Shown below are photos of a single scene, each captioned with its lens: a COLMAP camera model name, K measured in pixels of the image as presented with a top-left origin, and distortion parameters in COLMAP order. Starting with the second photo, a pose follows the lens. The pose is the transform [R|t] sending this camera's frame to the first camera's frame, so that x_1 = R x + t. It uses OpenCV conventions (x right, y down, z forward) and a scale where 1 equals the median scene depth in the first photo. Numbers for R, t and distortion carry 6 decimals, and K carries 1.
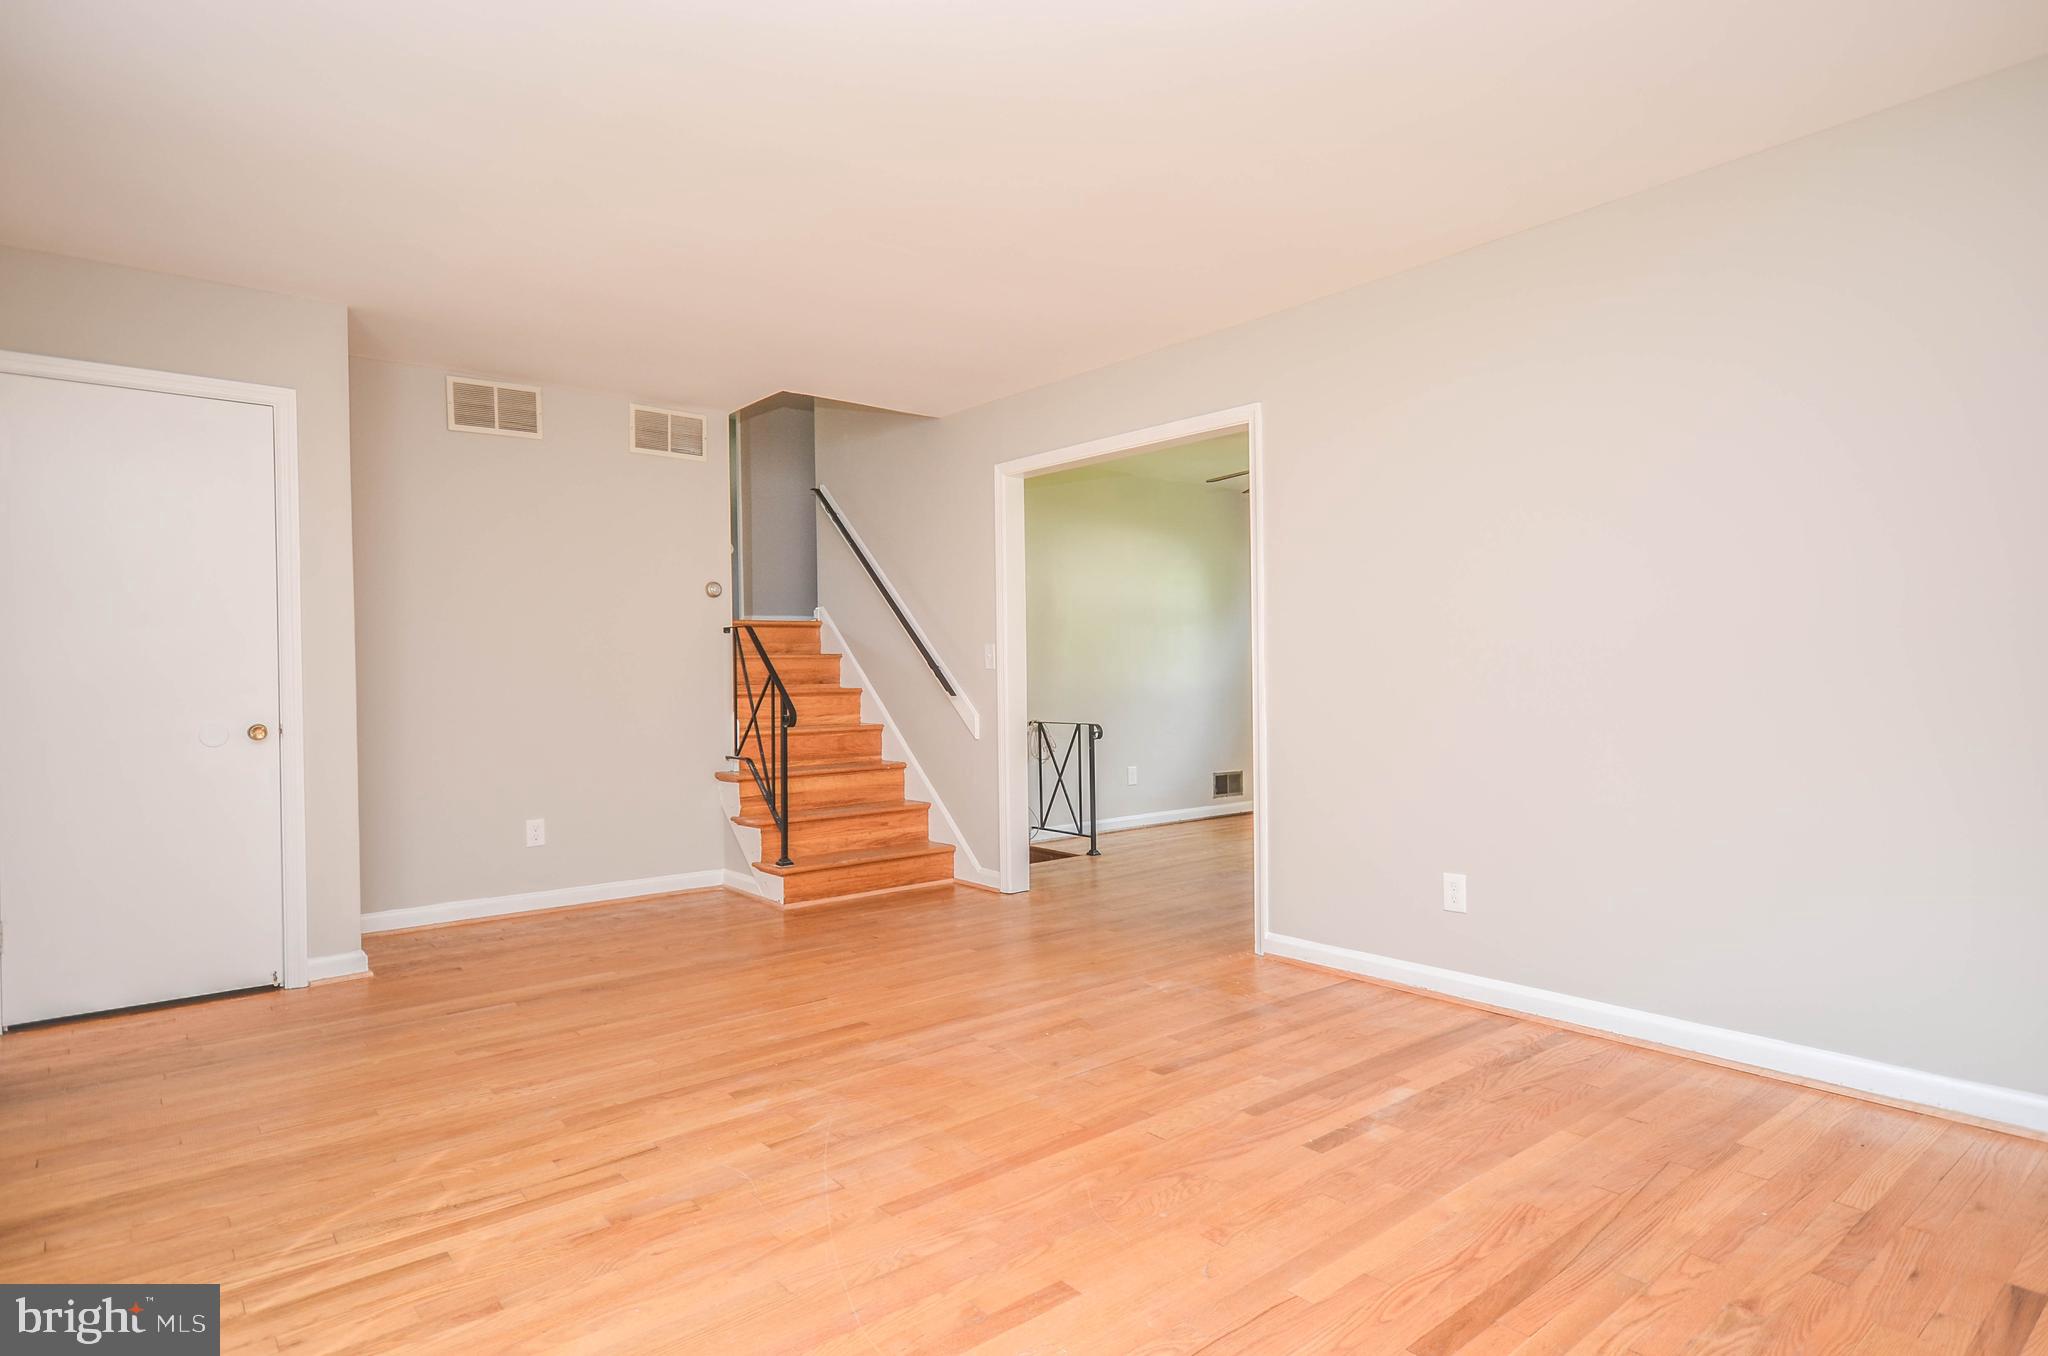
lens RADIAL K [[1101.5, 0, 1046.3], [0, 1101.5, 689.4], [0, 0, 1]] dist [0.009009, 0.001757]
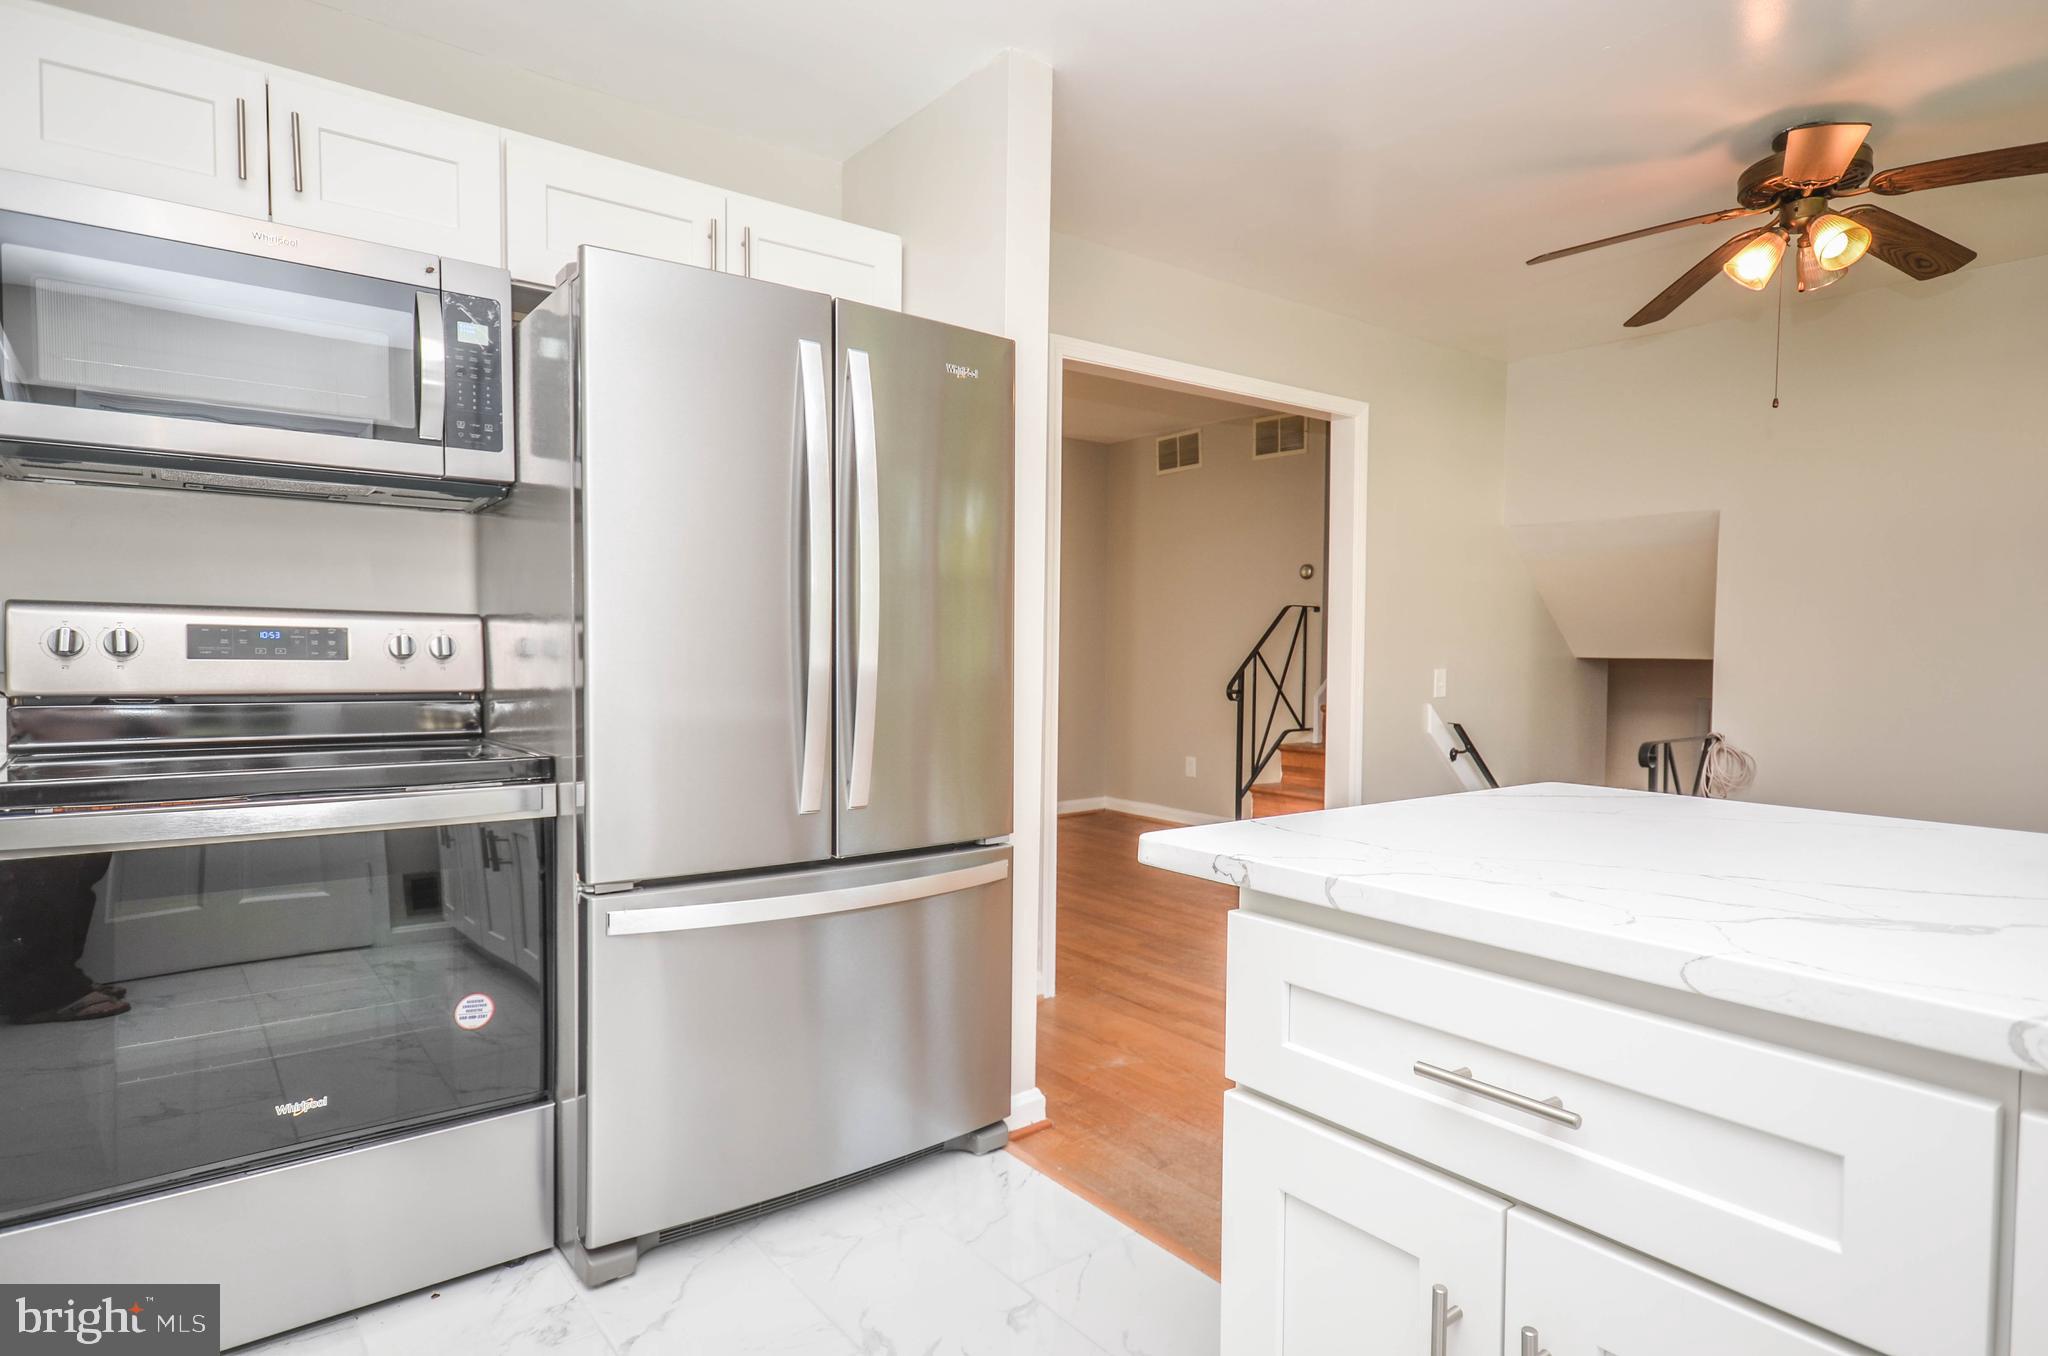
lens RADIAL K [[1107.0, 0, 1049.6], [0, 1107.0, 693.9], [0, 0, 1]] dist [0.008817, 0.002137]
pose [[-0.028993, 0.058150, -0.997887, 1.412376], [-0.019578, 0.998082, 0.058730, -0.054131], [0.999388, 0.021240, -0.027799, 1.406124]]
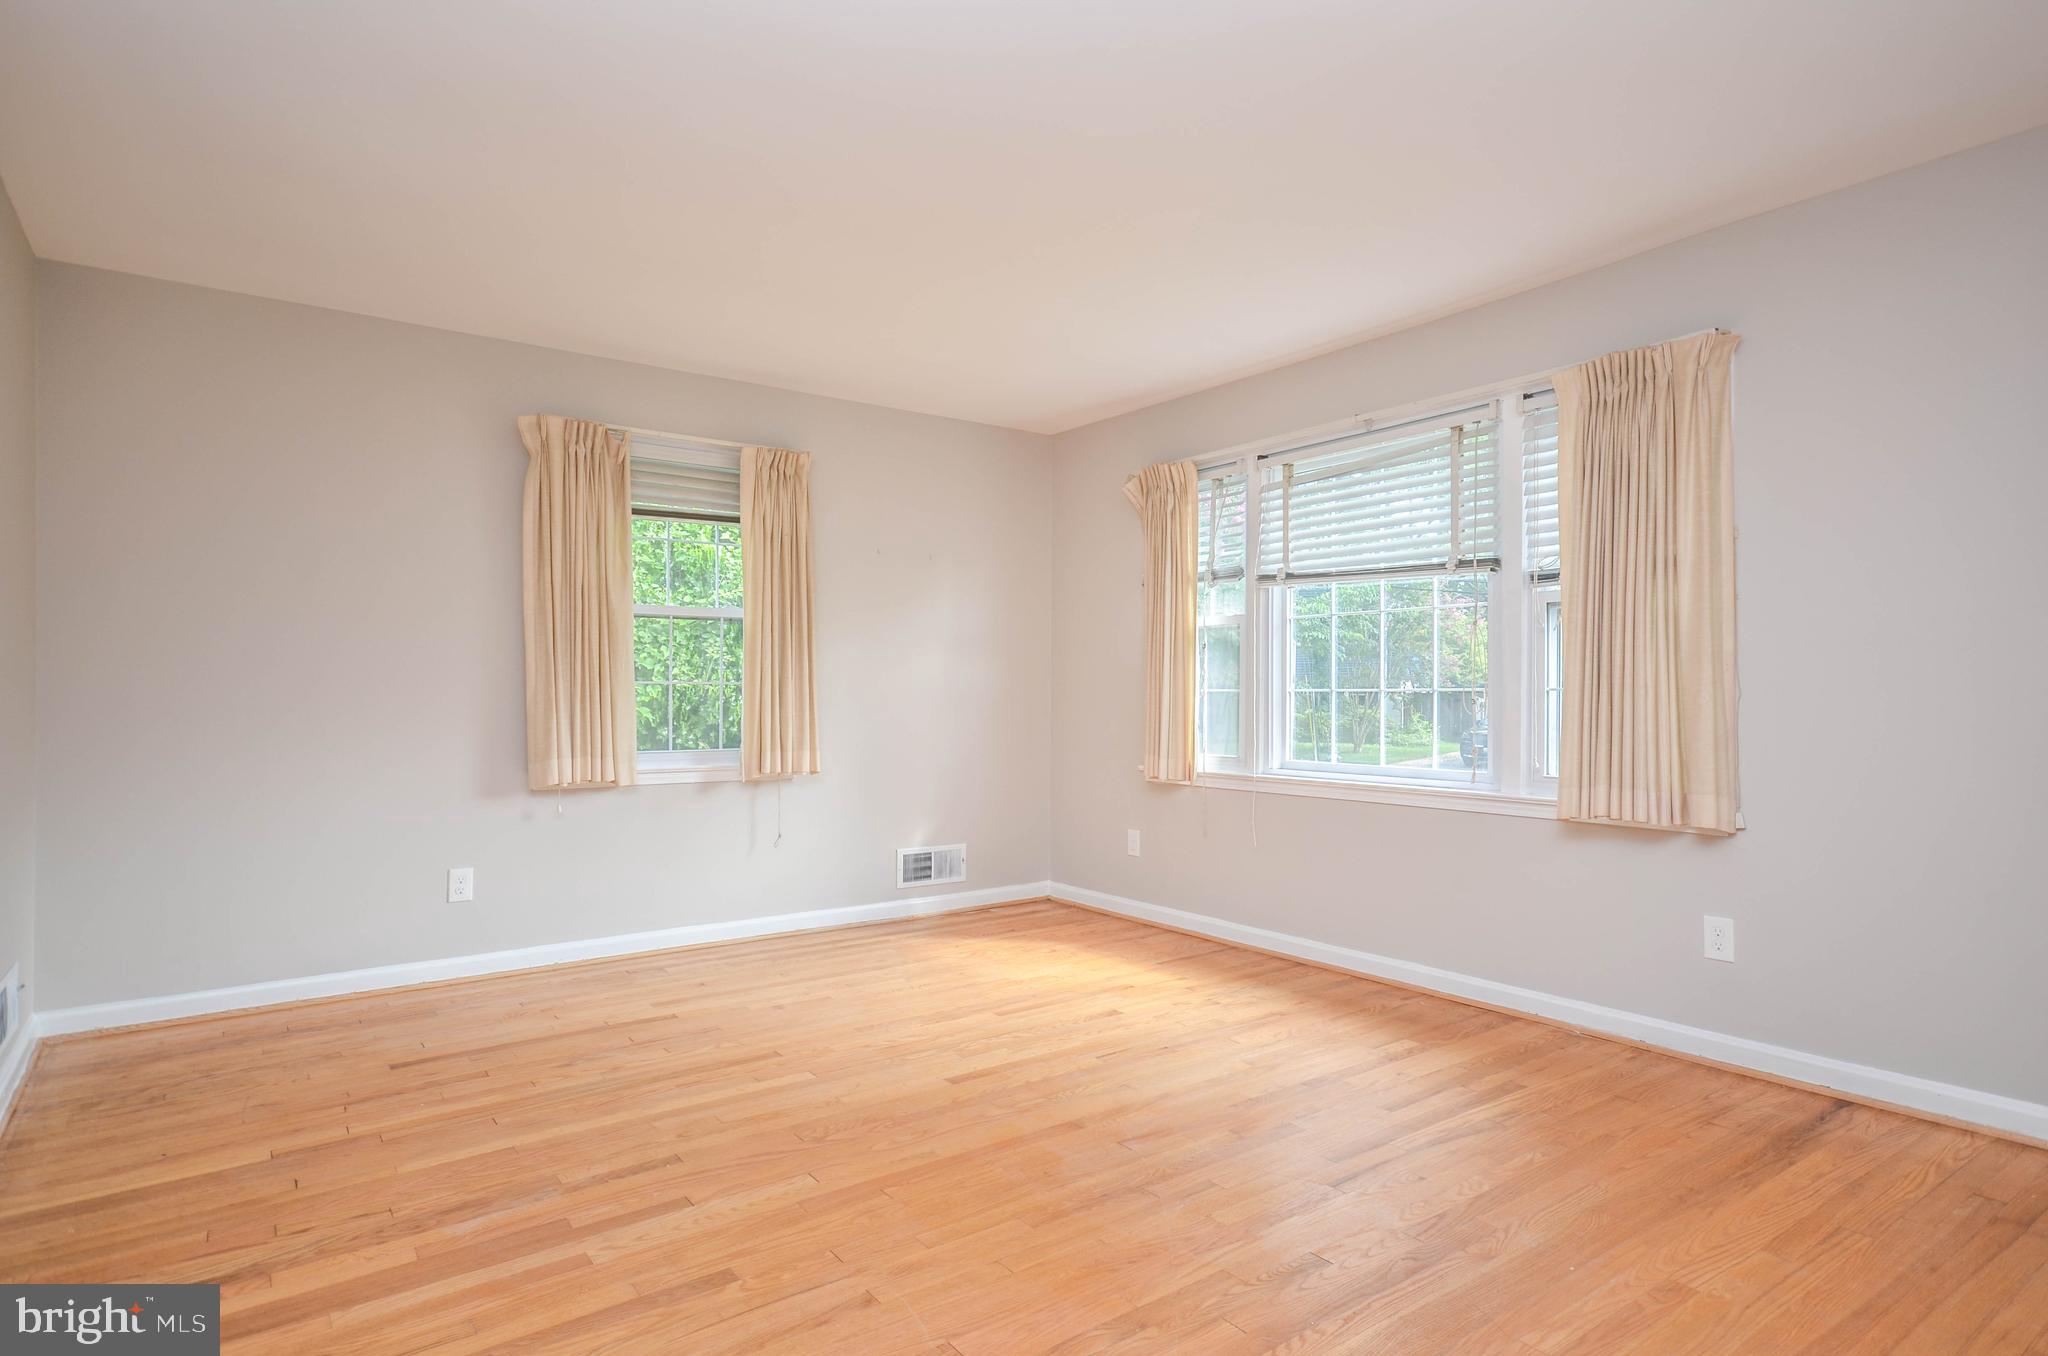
lens RADIAL K [[1107.0, 0, 1049.6], [0, 1107.0, 693.9], [0, 0, 1]] dist [0.008817, 0.002137]
pose [[-0.998520, 0.014301, 0.052472, -0.133709], [0.015039, 0.999793, 0.013687, -0.023352], [-0.052266, 0.014456, -0.998529, 1.596327]]
